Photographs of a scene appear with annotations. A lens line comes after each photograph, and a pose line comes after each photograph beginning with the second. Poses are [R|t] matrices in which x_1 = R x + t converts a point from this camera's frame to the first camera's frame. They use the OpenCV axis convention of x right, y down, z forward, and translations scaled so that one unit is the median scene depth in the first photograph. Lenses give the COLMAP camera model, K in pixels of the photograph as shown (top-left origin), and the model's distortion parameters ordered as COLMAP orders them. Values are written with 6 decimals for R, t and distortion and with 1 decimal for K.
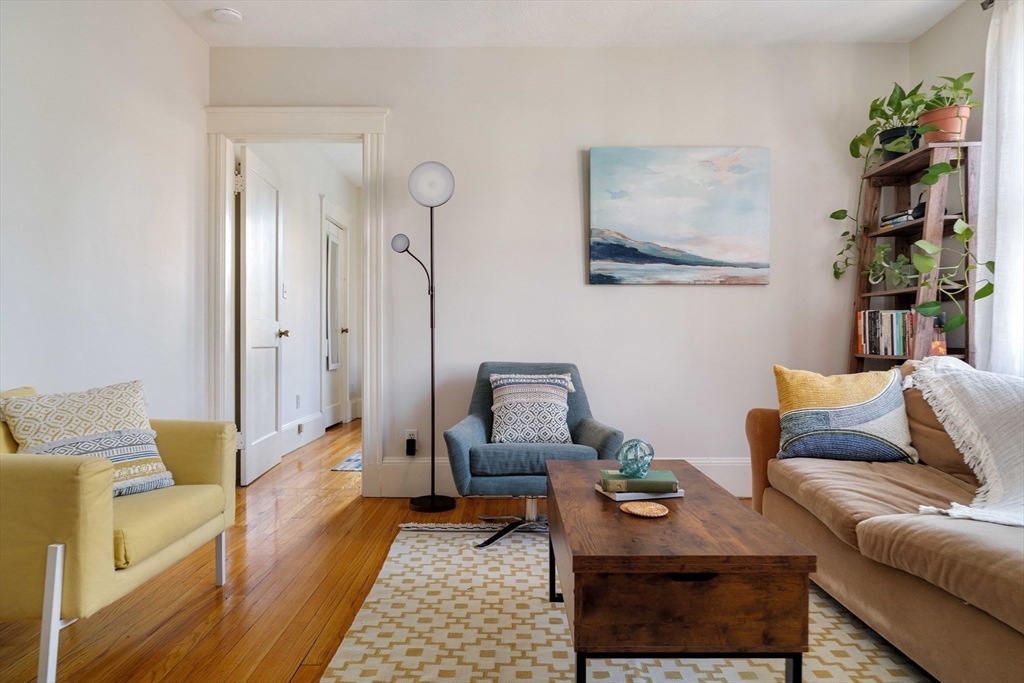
lens RADIAL K [[651.9, 0, 507.0], [0, 651.9, 349.8], [0, 0, 1]] dist [-0.002729, -0.002901]
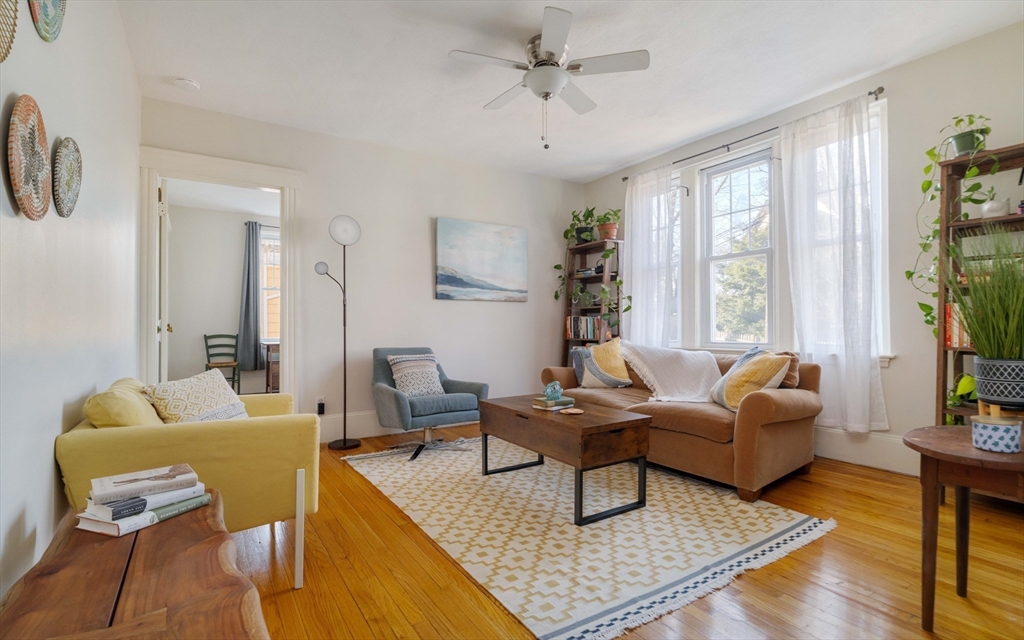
lens RADIAL K [[468.0, 0, 511.3], [0, 468.0, 334.1], [0, 0, 1]] dist [-0.021591, 0.001756]
pose [[0.841225, -0.015113, 0.540473, -0.409985], [0.016802, 0.999857, 0.001807, -0.012190], [-0.540424, 0.007561, 0.841359, -0.114557]]
